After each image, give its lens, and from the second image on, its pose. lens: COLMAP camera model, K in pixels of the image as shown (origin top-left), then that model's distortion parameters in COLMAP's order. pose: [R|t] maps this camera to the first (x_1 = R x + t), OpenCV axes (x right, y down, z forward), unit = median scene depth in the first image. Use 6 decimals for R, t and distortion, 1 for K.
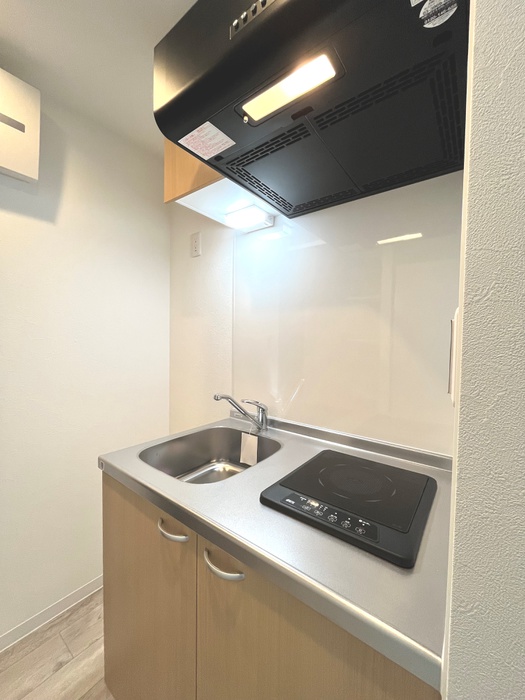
lens RADIAL K [[283.2, 0, 262.5], [0, 283.2, 350.0], [0, 0, 1]] dist [0.000023, -0.000147]
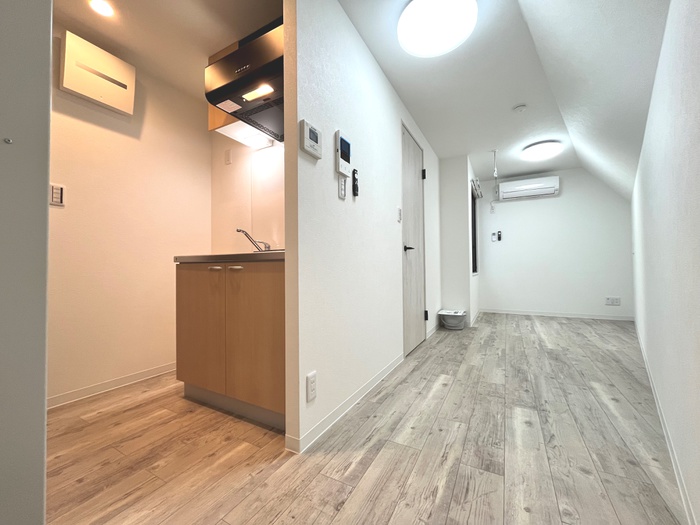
lens RADIAL K [[283.2, 0, 347.5], [0, 283.2, 264.8], [0, 0, 1]] dist [0.000023, -0.000147]
pose [[0.989799, -0.021123, 0.140894, 0.286534], [0.028288, 0.998396, -0.049051, 0.494756], [-0.139632, 0.052536, 0.988809, -0.956683]]
